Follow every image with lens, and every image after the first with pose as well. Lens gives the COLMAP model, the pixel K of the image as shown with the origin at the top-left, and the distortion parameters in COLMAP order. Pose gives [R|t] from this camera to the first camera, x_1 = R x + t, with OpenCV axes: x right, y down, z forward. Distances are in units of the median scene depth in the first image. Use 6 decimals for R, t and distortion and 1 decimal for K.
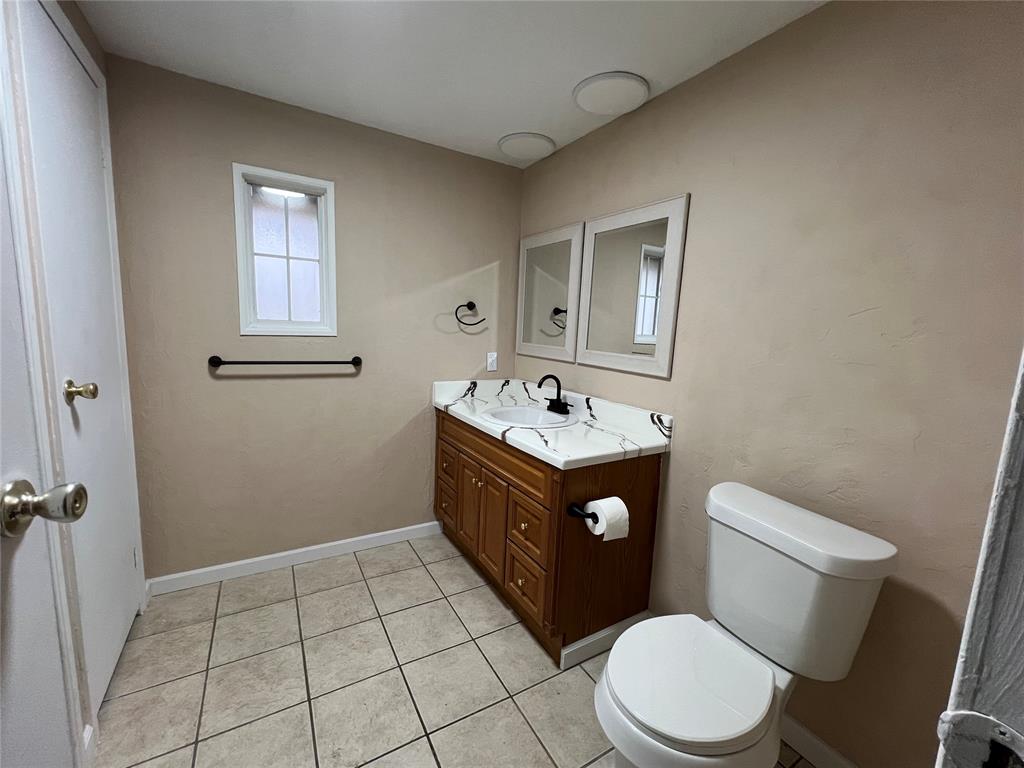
lens RADIAL K [[419.8, 0, 511.4], [0, 419.8, 386.2], [0, 0, 1]] dist [0.002024, 0.000496]
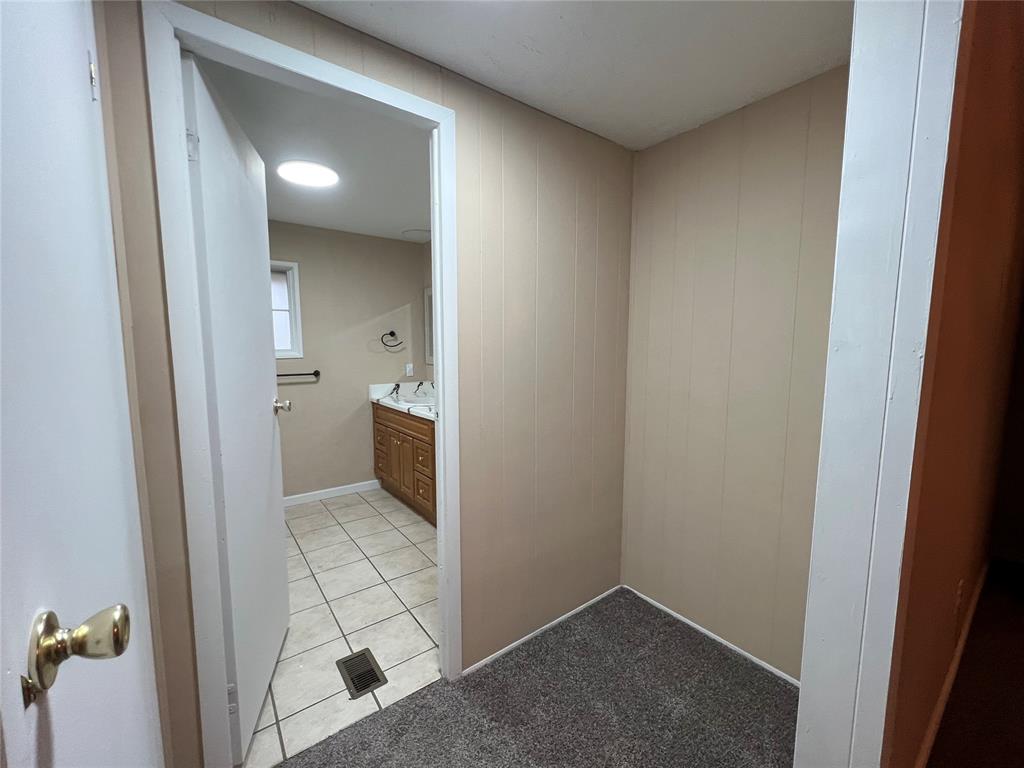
lens RADIAL K [[419.8, 0, 511.4], [0, 419.8, 386.2], [0, 0, 1]] dist [0.002024, 0.000496]
pose [[0.992696, -0.054853, 0.107449, 0.163747], [0.058036, 0.997957, -0.026716, 0.065755], [-0.105764, 0.032756, 0.993852, -0.572001]]
